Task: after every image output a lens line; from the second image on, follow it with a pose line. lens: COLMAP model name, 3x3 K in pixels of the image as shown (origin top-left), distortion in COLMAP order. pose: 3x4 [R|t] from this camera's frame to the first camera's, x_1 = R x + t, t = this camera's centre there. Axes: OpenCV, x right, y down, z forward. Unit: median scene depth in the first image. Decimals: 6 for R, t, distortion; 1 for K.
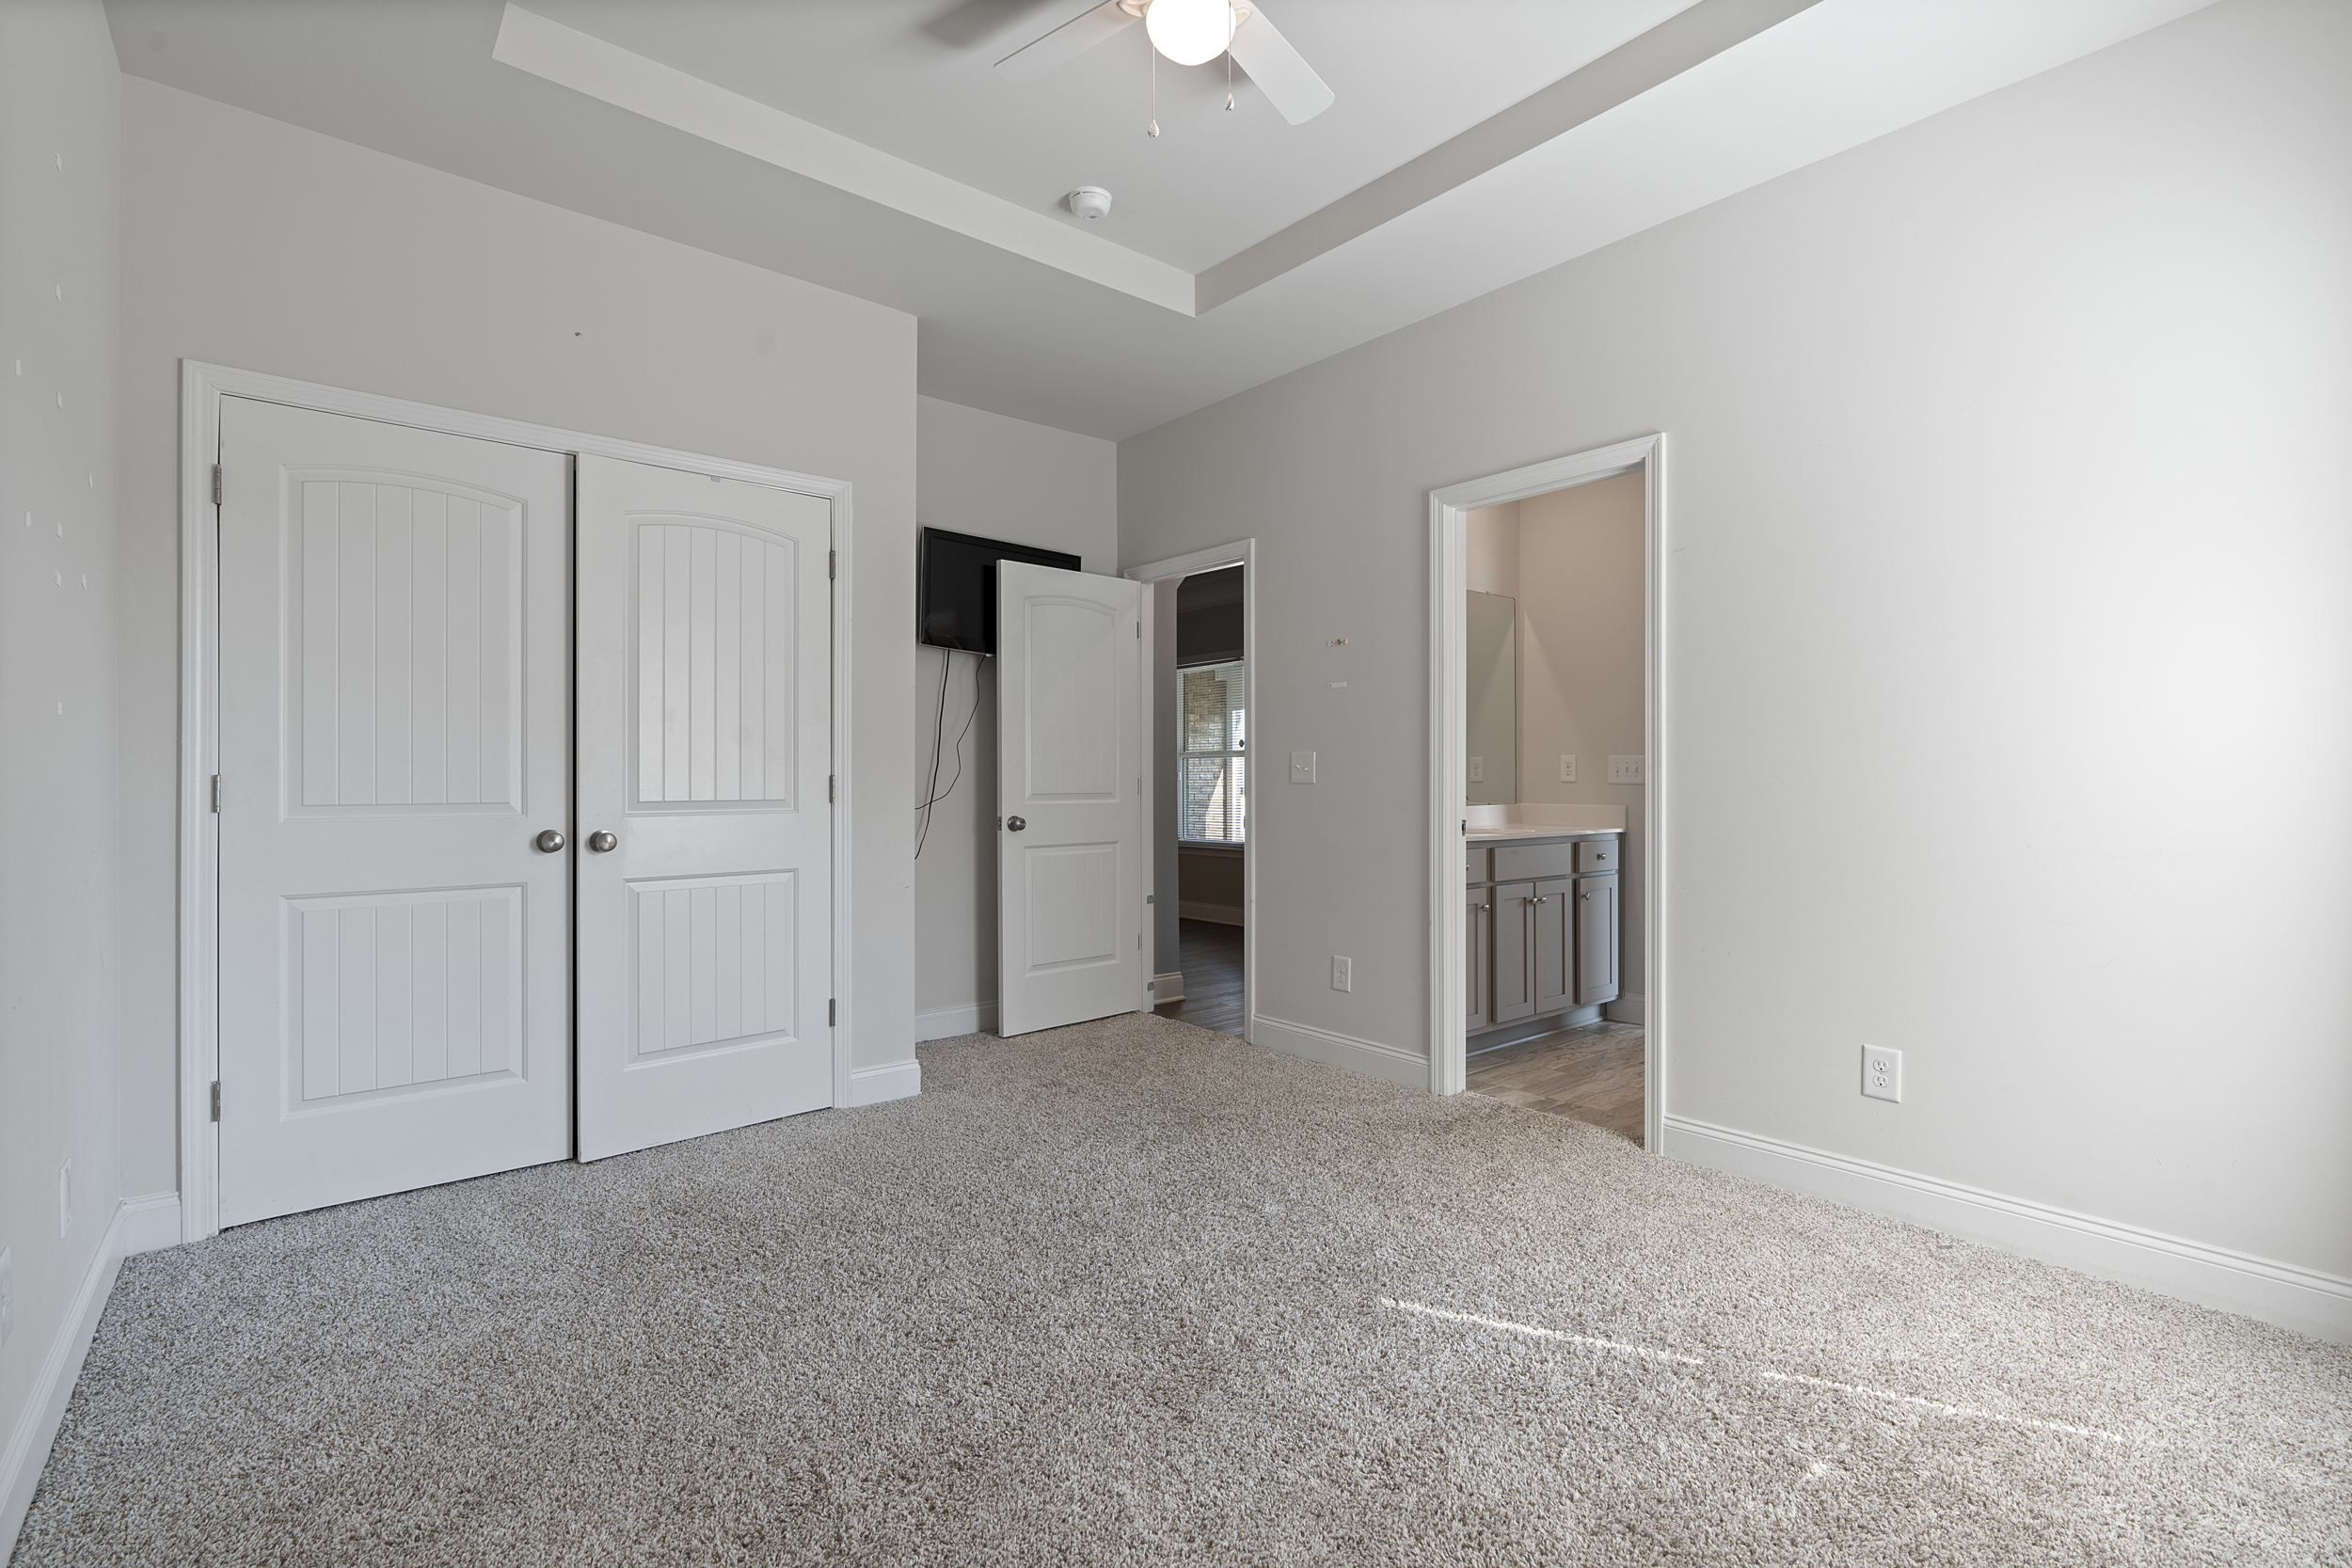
lens RADIAL K [[1058.3, 0, 1182.6], [0, 1058.3, 780.7], [0, 0, 1]] dist [-0.006137, 0.001867]
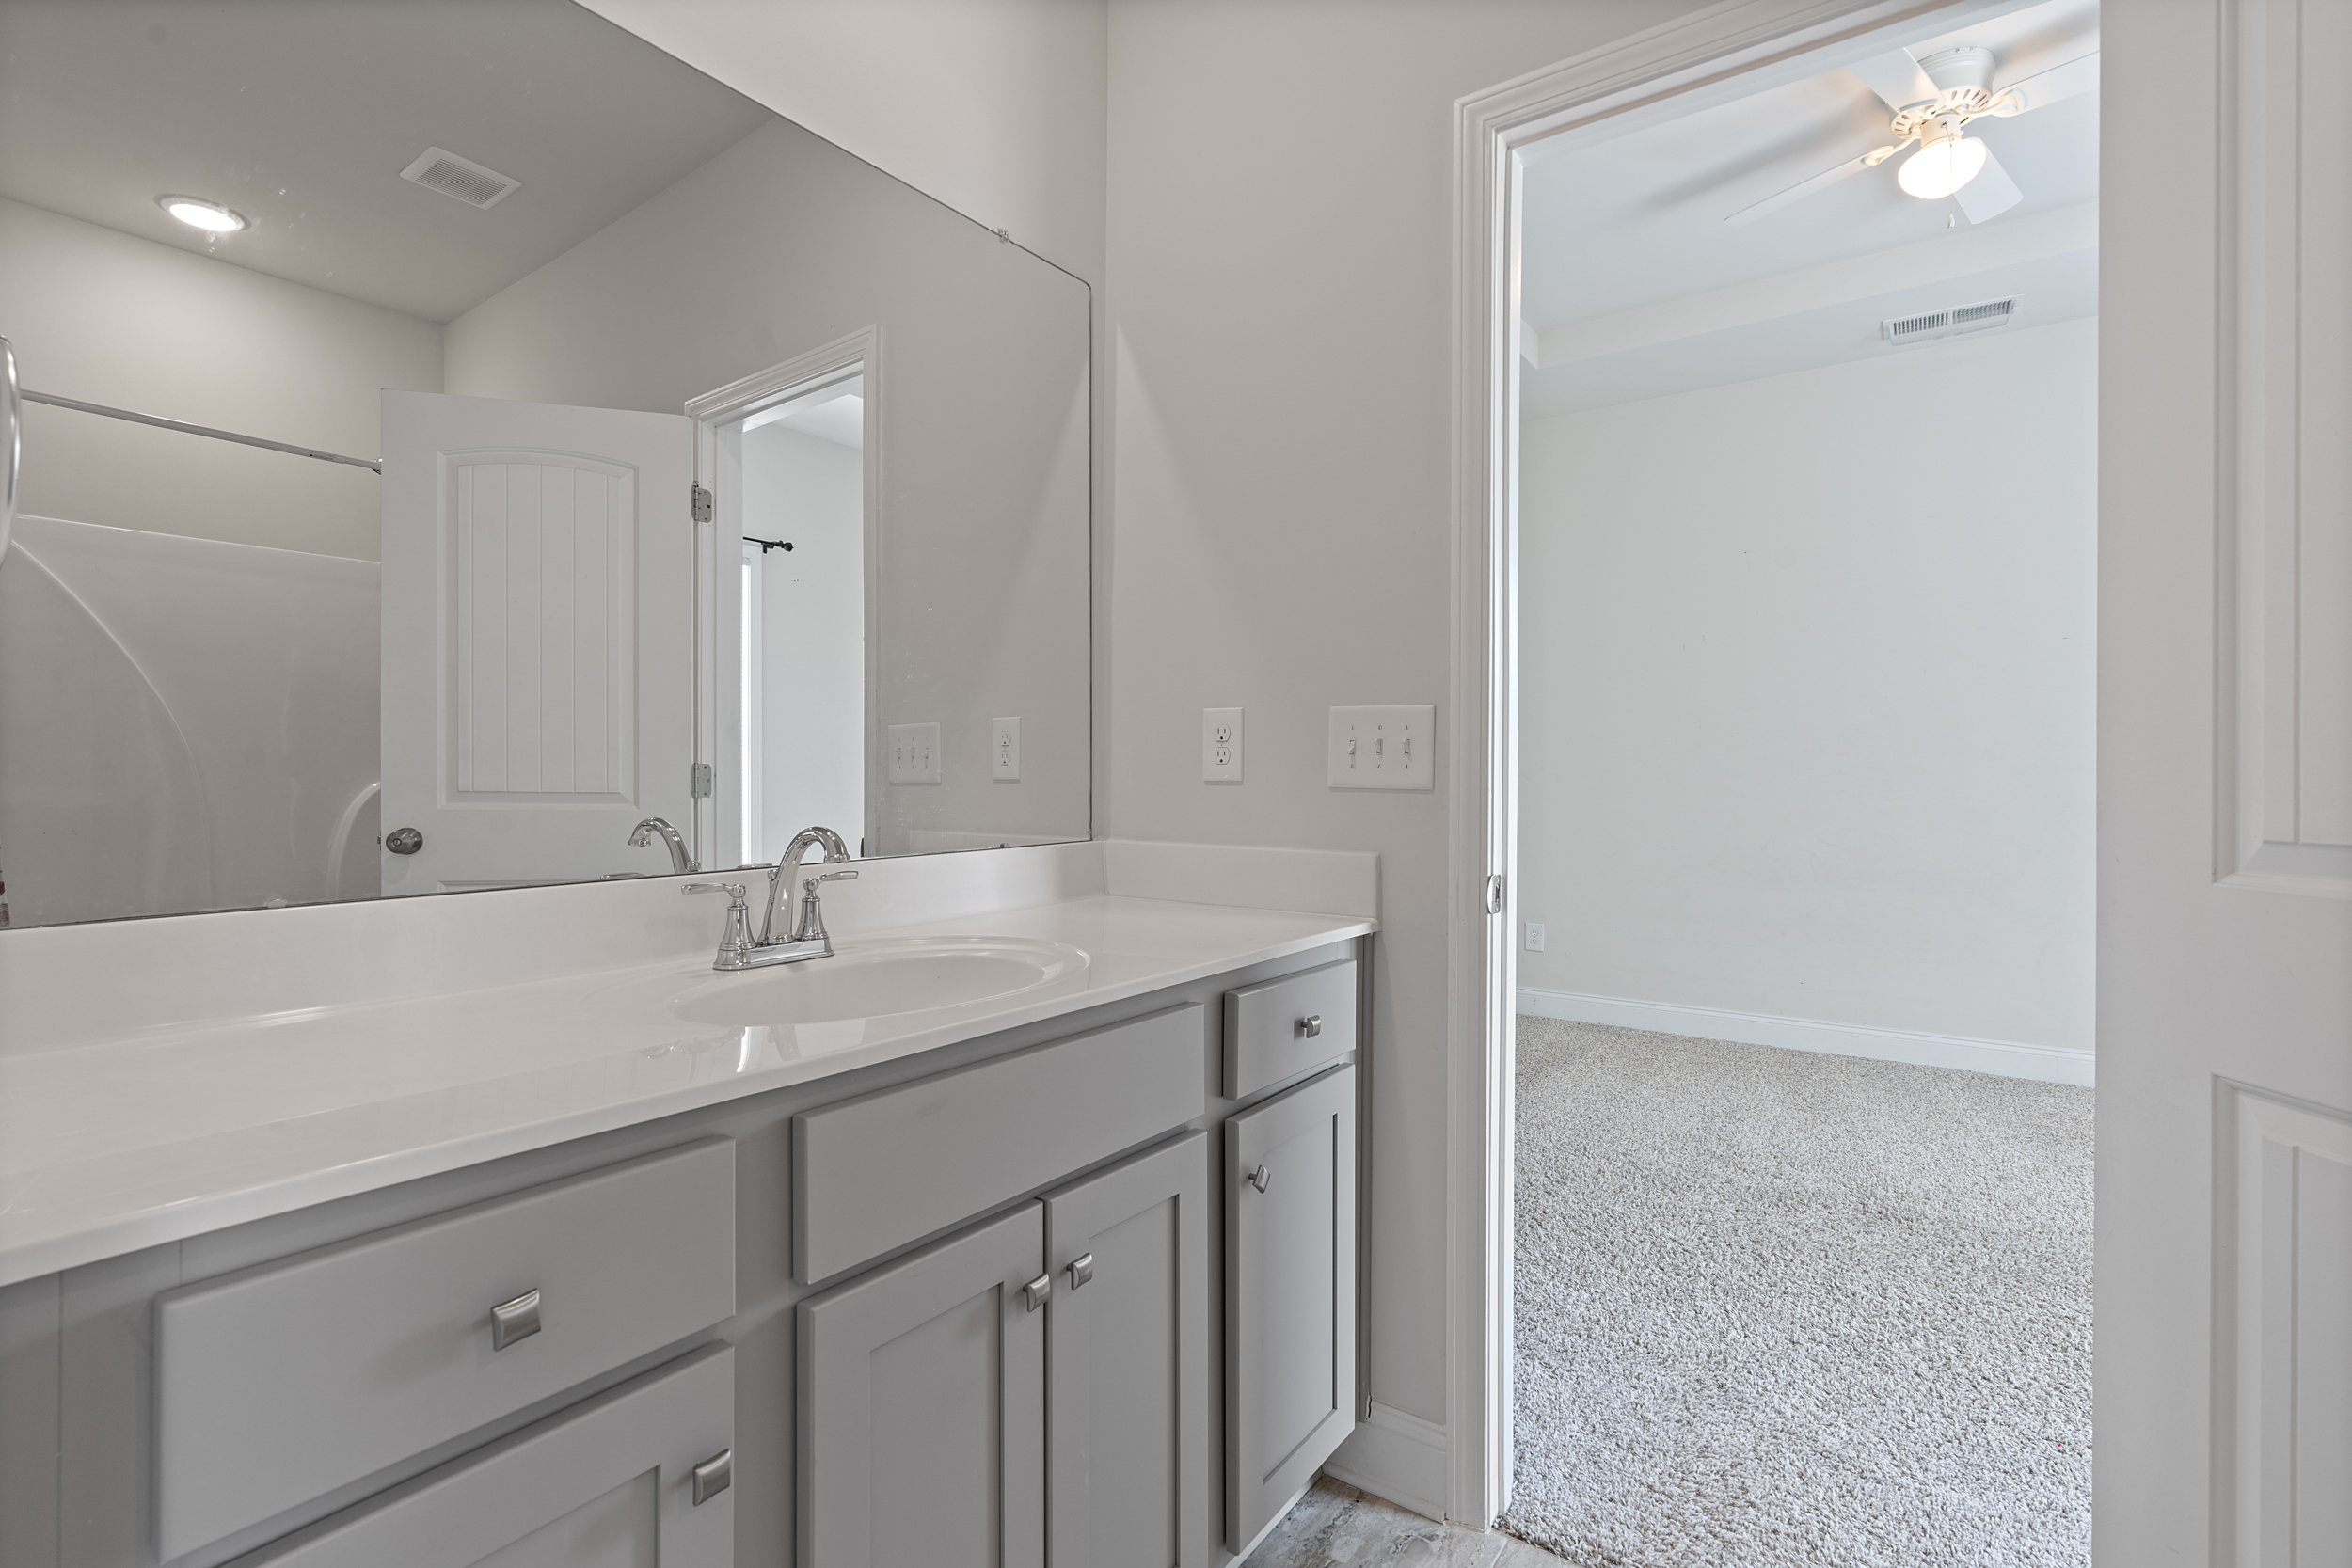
lens RADIAL K [[1058.3, 0, 1182.6], [0, 1058.3, 780.7], [0, 0, 1]] dist [-0.006137, 0.001867]
pose [[0.967374, 0.000179, 0.253351, 0.286644], [-0.002230, 0.999967, 0.007810, -0.002293], [-0.253341, -0.008120, 0.967343, 0.721665]]
